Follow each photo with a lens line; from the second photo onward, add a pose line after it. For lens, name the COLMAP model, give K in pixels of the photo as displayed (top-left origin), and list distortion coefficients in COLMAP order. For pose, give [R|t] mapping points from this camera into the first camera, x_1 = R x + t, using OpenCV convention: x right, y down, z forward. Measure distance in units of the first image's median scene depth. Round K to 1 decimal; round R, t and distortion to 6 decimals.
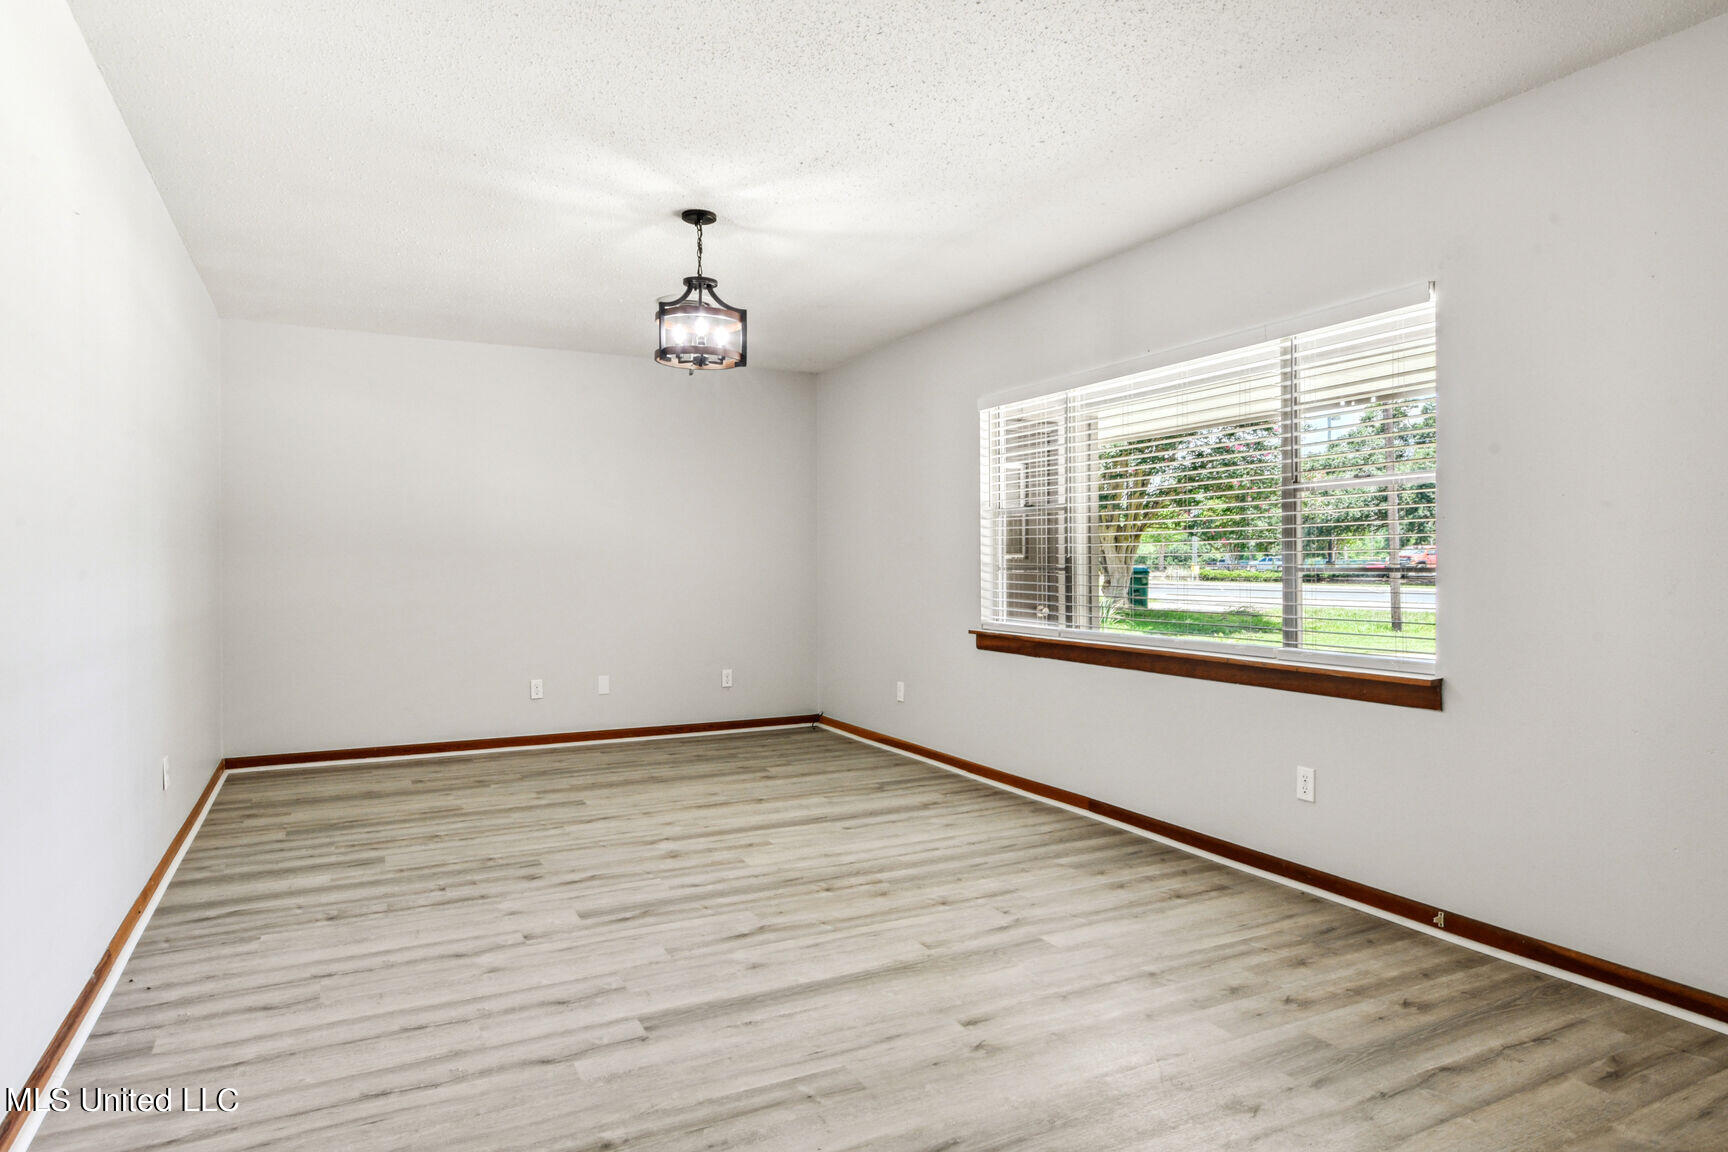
lens RADIAL K [[1027.6, 0, 860.5], [0, 1027.6, 579.2], [0, 0, 1]] dist [0.010480, -0.001447]
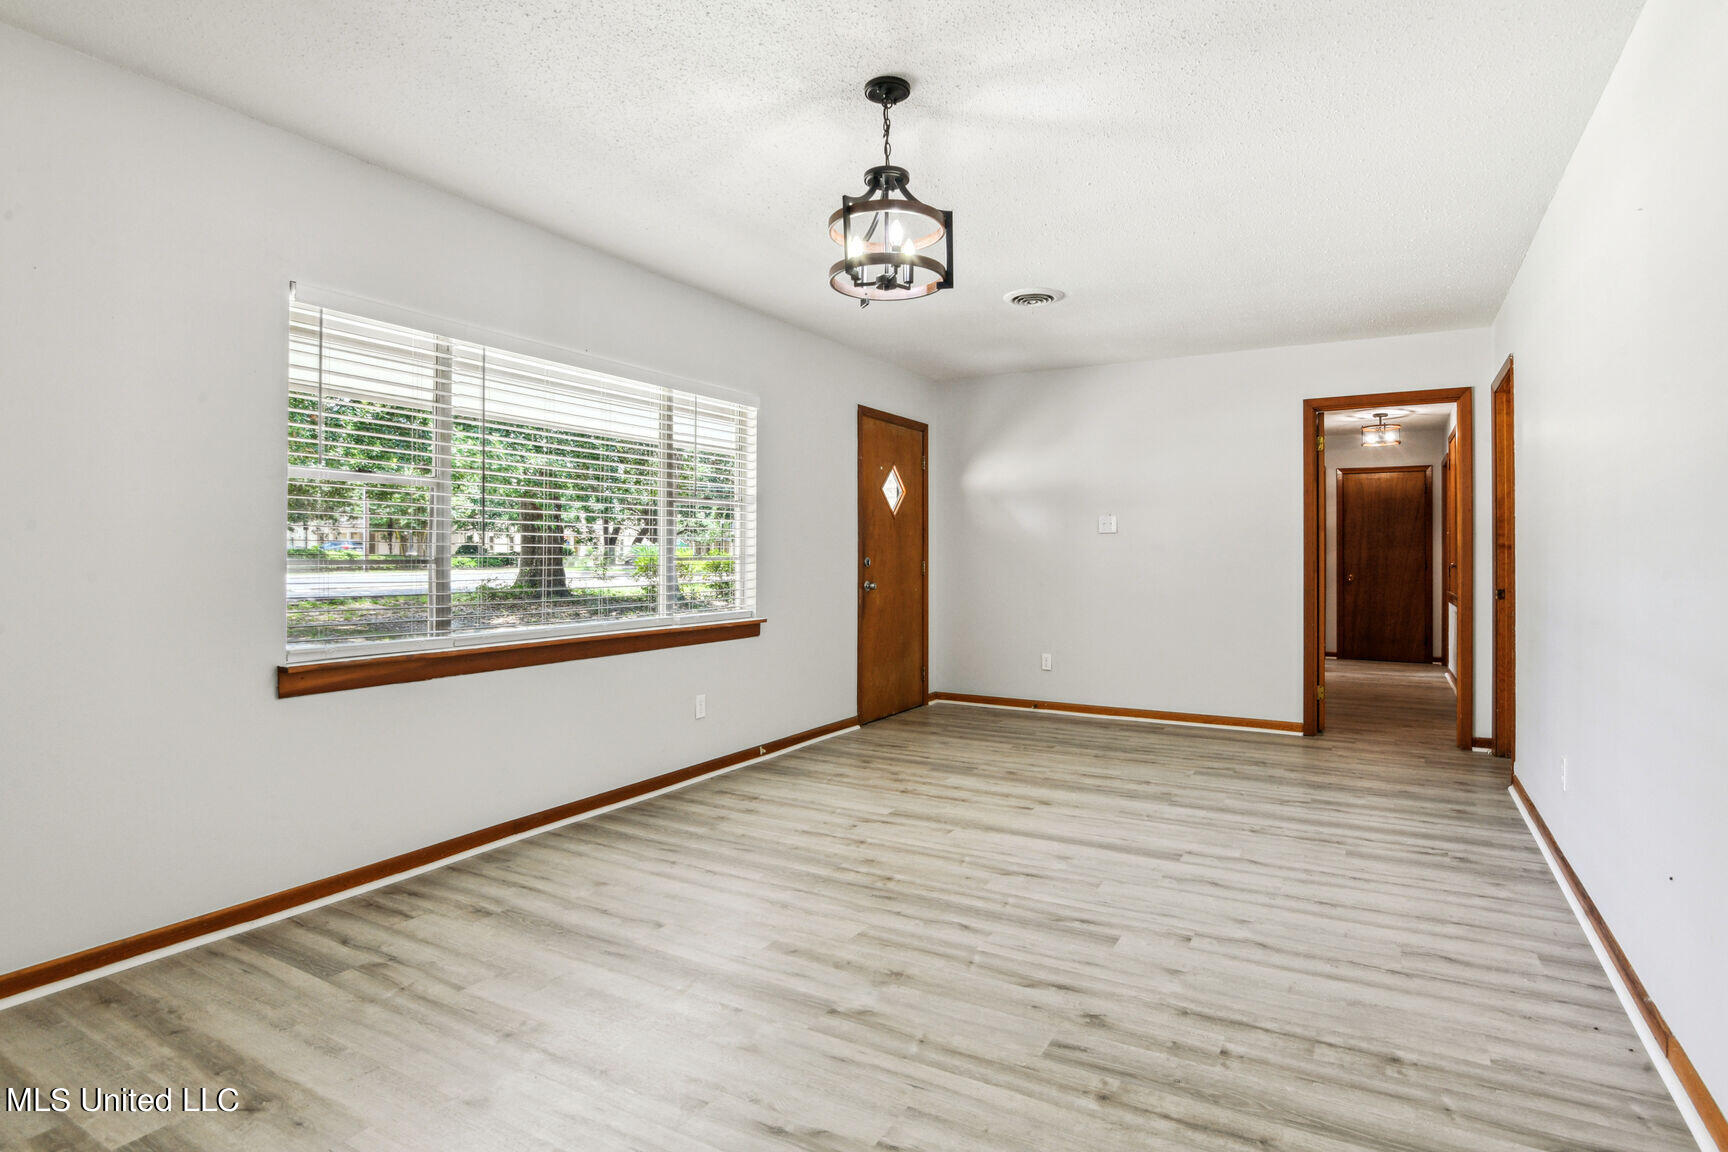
lens RADIAL K [[895.8, 0, 870.9], [0, 895.8, 561.6], [0, 0, 1]] dist [-0.013756, -0.004185]
pose [[-0.552185, -0.007373, 0.833689, -0.800988], [0.011277, 0.999803, 0.016311, -0.024839], [-0.833645, 0.018409, -0.551994, 1.593513]]
